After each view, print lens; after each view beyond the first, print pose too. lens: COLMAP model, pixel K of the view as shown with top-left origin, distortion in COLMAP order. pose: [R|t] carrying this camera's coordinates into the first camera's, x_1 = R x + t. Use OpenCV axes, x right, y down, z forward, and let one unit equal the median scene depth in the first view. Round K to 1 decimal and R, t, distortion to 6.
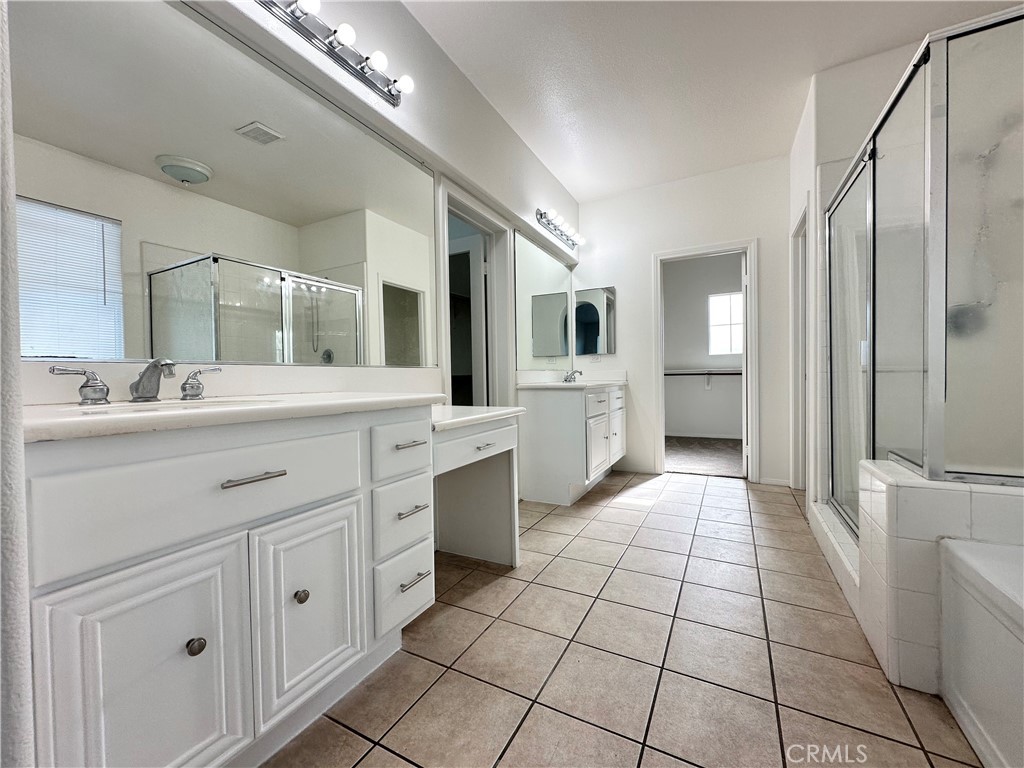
lens RADIAL K [[406.8, 0, 511.5], [0, 406.8, 385.0], [0, 0, 1]] dist [-0.000141, 0.000239]
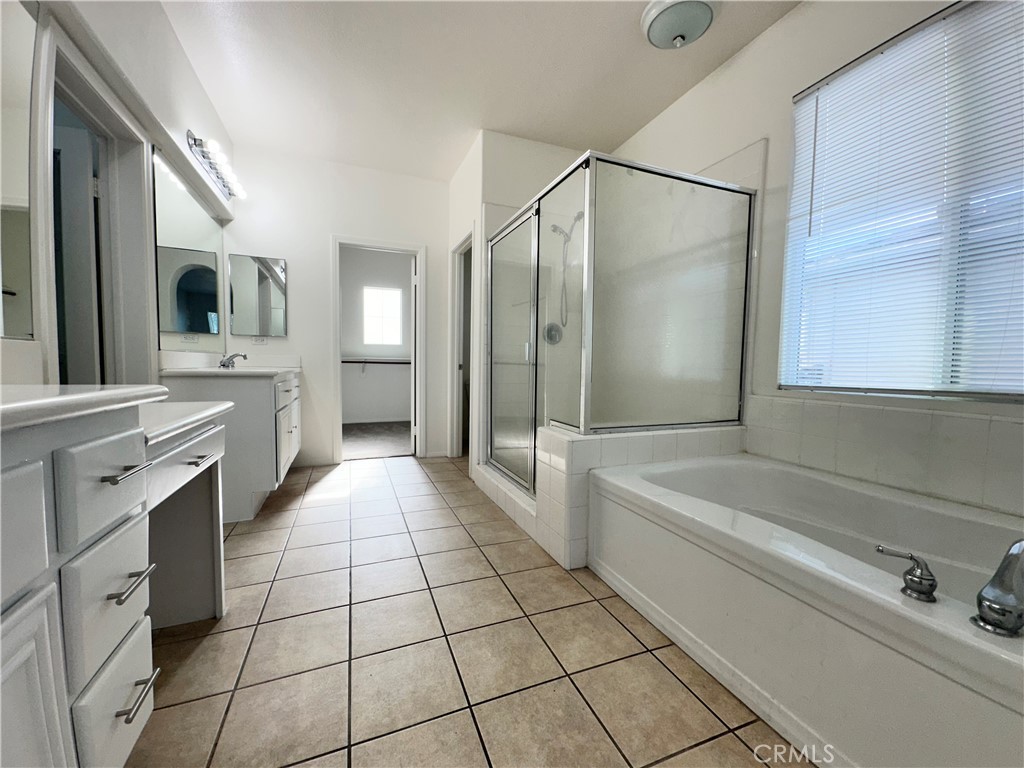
lens RADIAL K [[402.9, 0, 512.0], [0, 402.9, 384.0], [0, 0, 1]] dist [0.001151, 0.000378]
pose [[0.637588, -0.012126, 0.770282, -0.164928], [-0.010098, 0.999659, 0.024096, 0.000408], [-0.770311, -0.023141, 0.637248, 0.100229]]
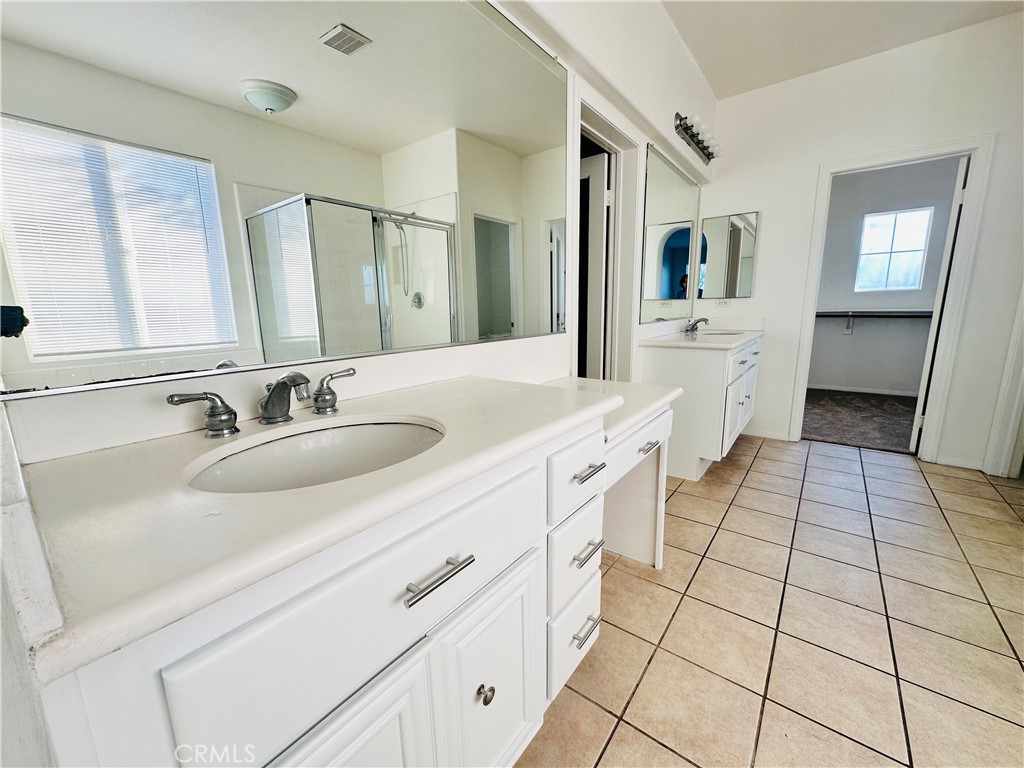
lens RADIAL K [[407.6, 0, 511.8], [0, 407.6, 384.8], [0, 0, 1]] dist [0.000735, -0.000163]
pose [[0.986308, 0.031000, -0.161973, -0.131657], [-0.002669, 0.985046, 0.172273, -0.068419], [0.164892, -0.169482, 0.971641, 0.129271]]
